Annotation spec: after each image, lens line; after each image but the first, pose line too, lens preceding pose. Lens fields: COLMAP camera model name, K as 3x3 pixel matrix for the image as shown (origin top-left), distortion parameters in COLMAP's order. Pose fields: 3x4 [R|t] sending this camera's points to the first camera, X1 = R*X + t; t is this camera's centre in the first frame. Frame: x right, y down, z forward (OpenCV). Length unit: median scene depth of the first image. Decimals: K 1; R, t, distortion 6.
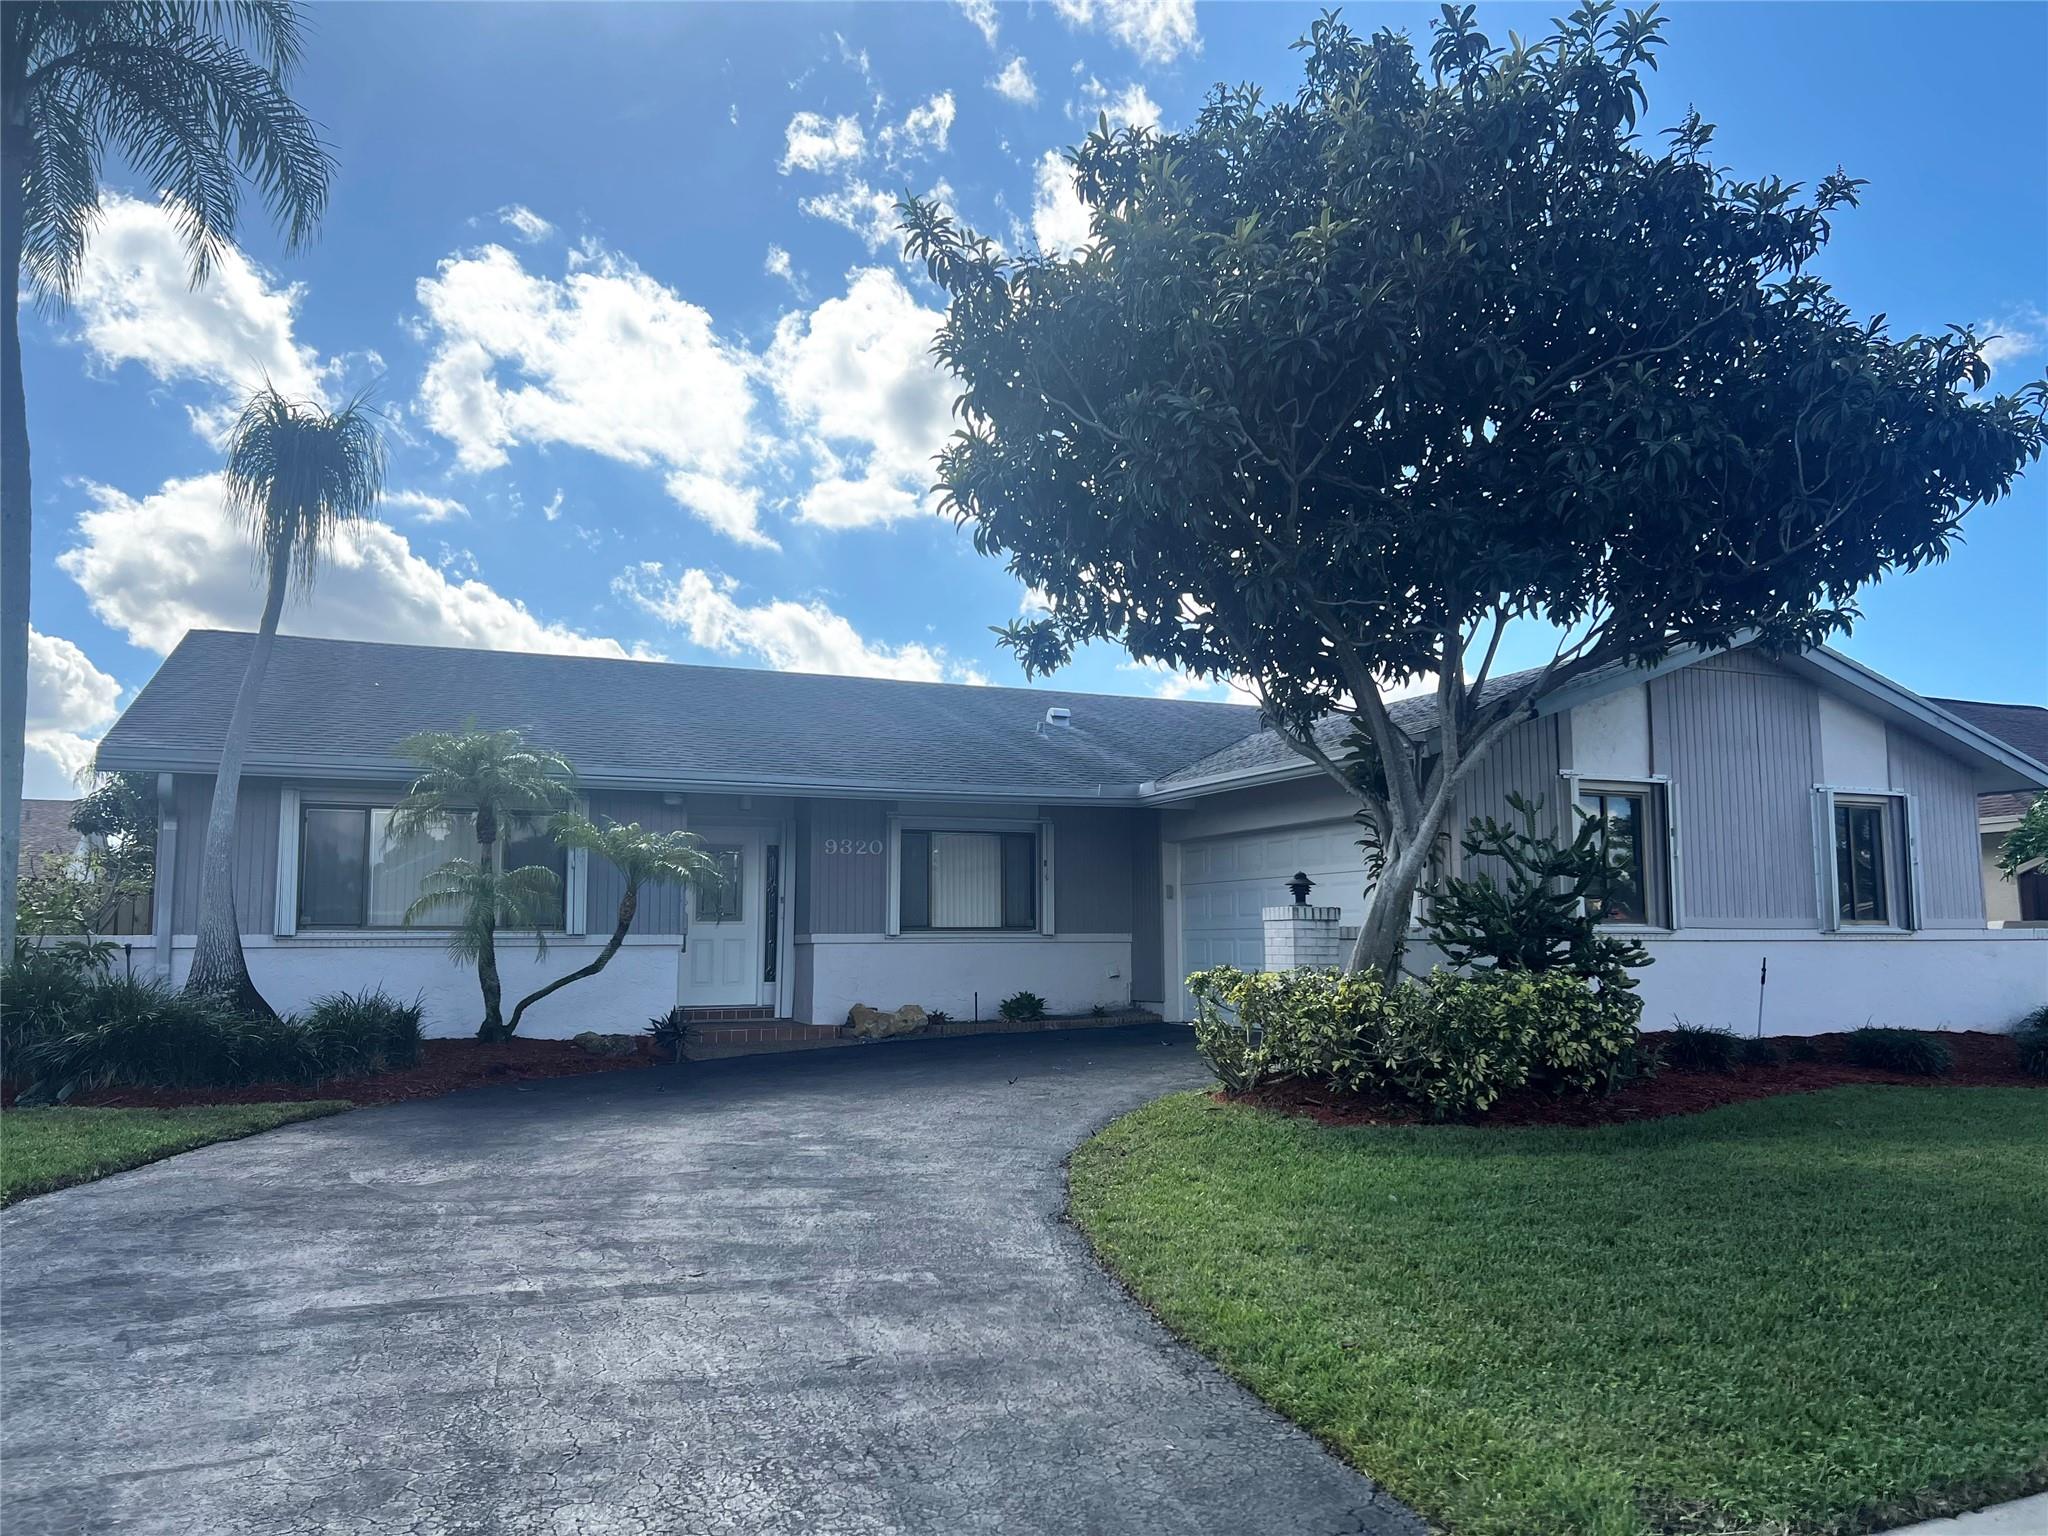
lens RADIAL K [[1551.3, 0, 1022.8], [0, 1551.3, 763.2], [0, 0, 1]] dist [0.043299, -0.019320]
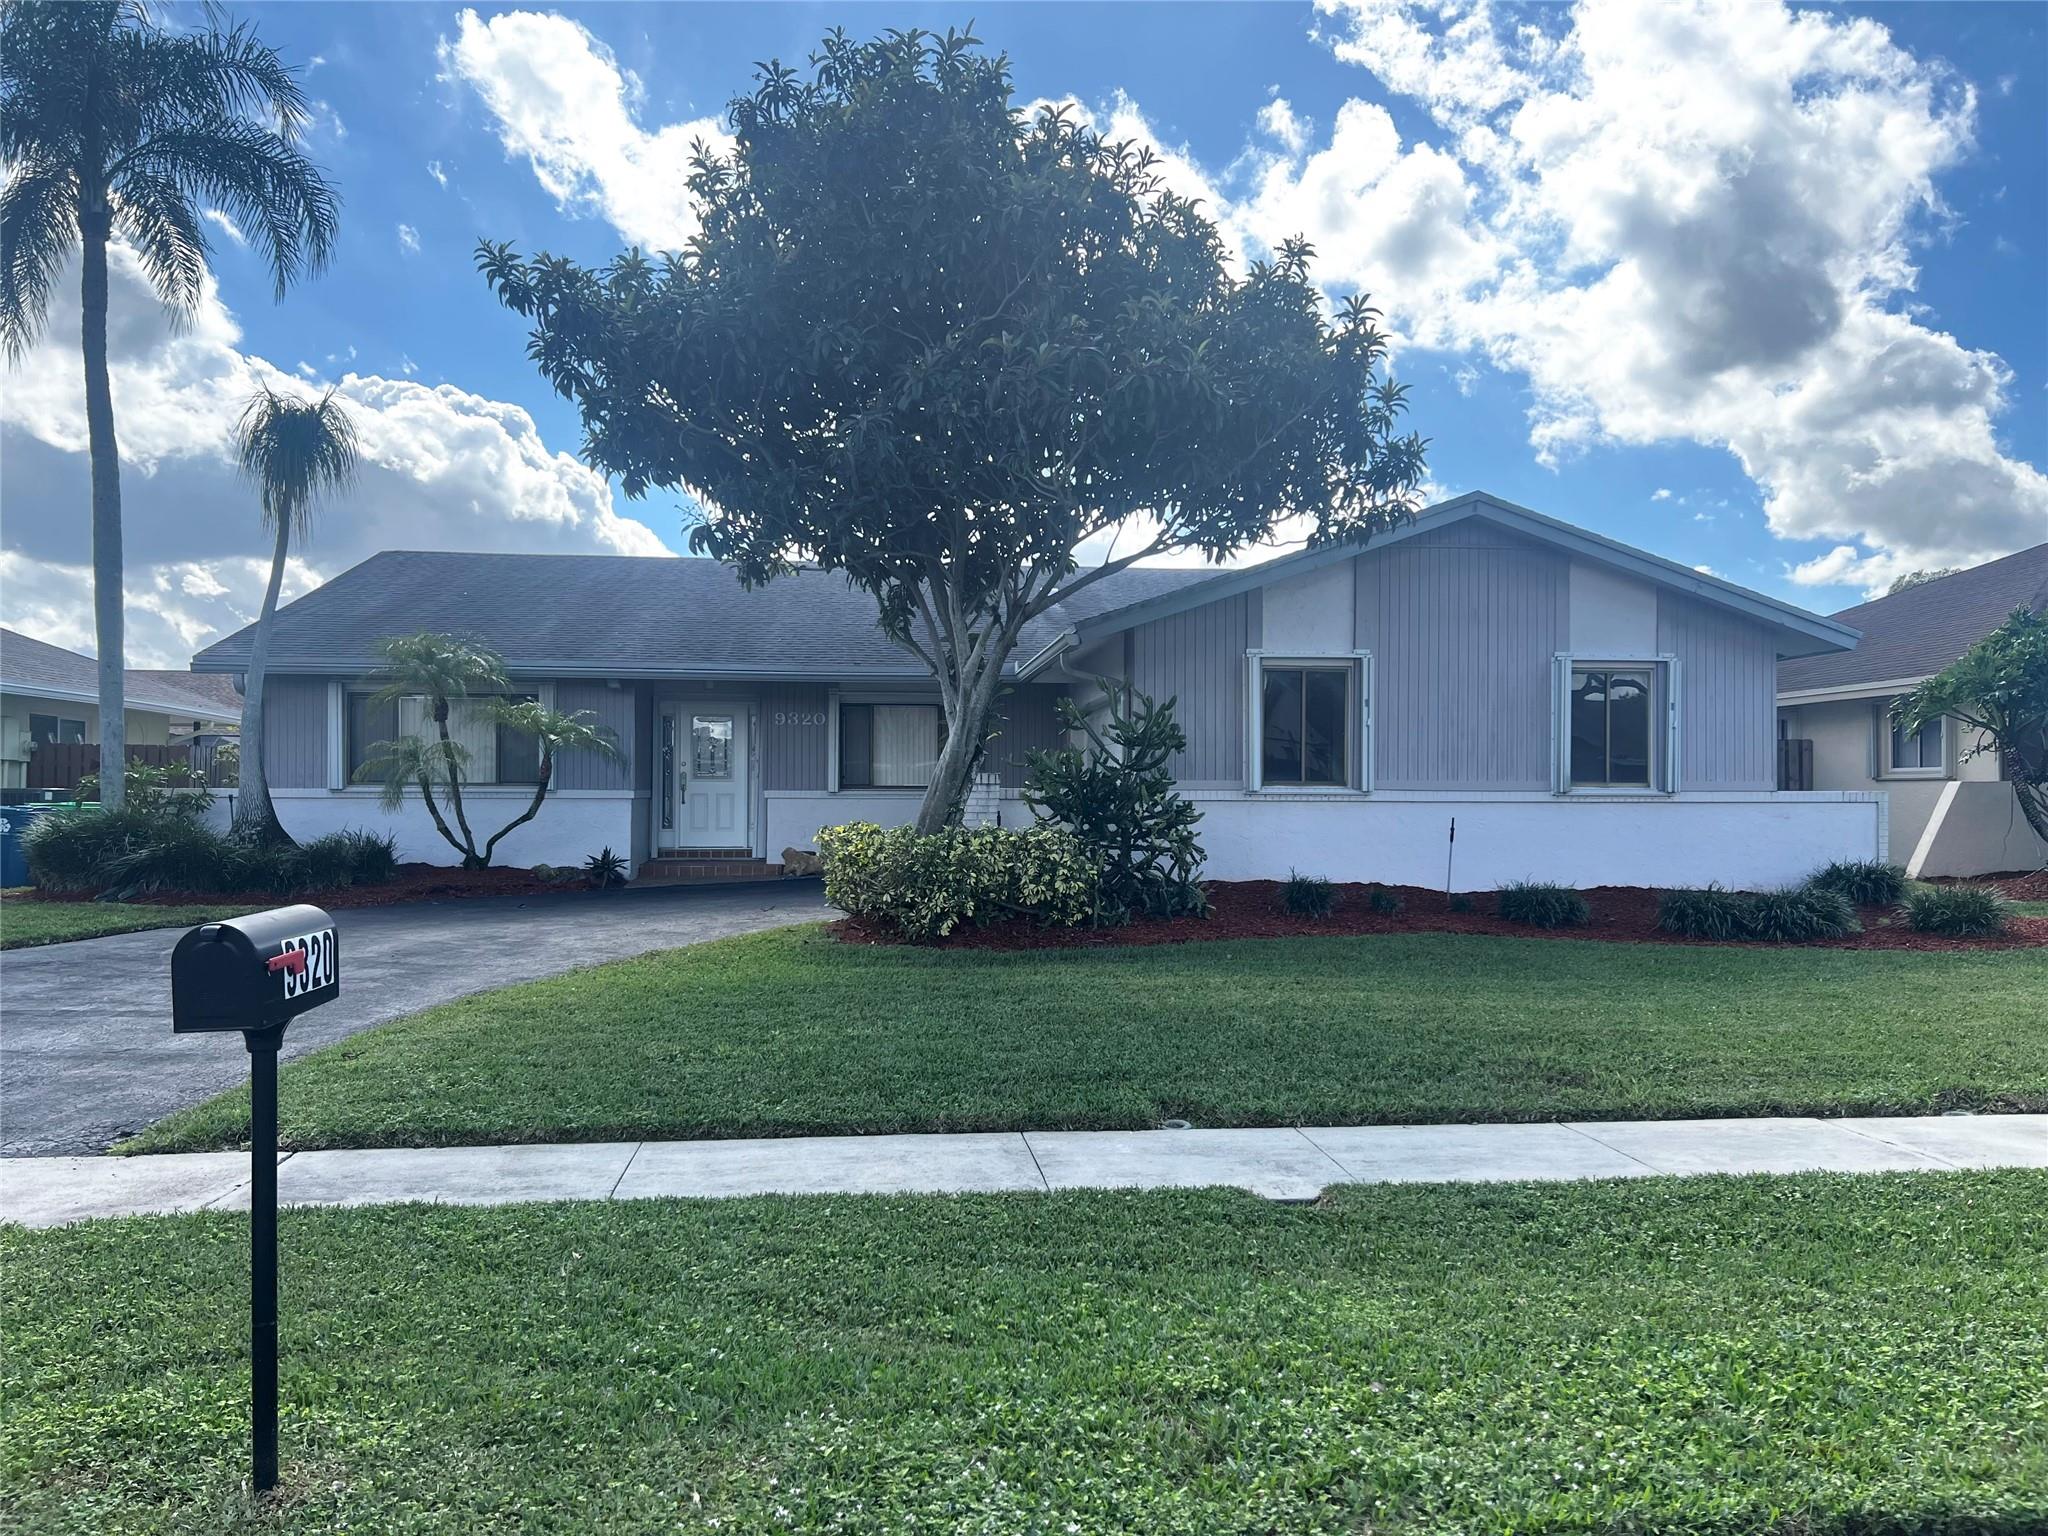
lens RADIAL K [[1551.3, 0, 1025.5], [0, 1551.3, 780.5], [0, 0, 1]] dist [0.043299, -0.019320]
pose [[0.950671, 0.004508, -0.310168, 0.511072], [0.028514, 0.994391, 0.101847, -0.019286], [0.308887, -0.105667, 0.945211, -0.104291]]
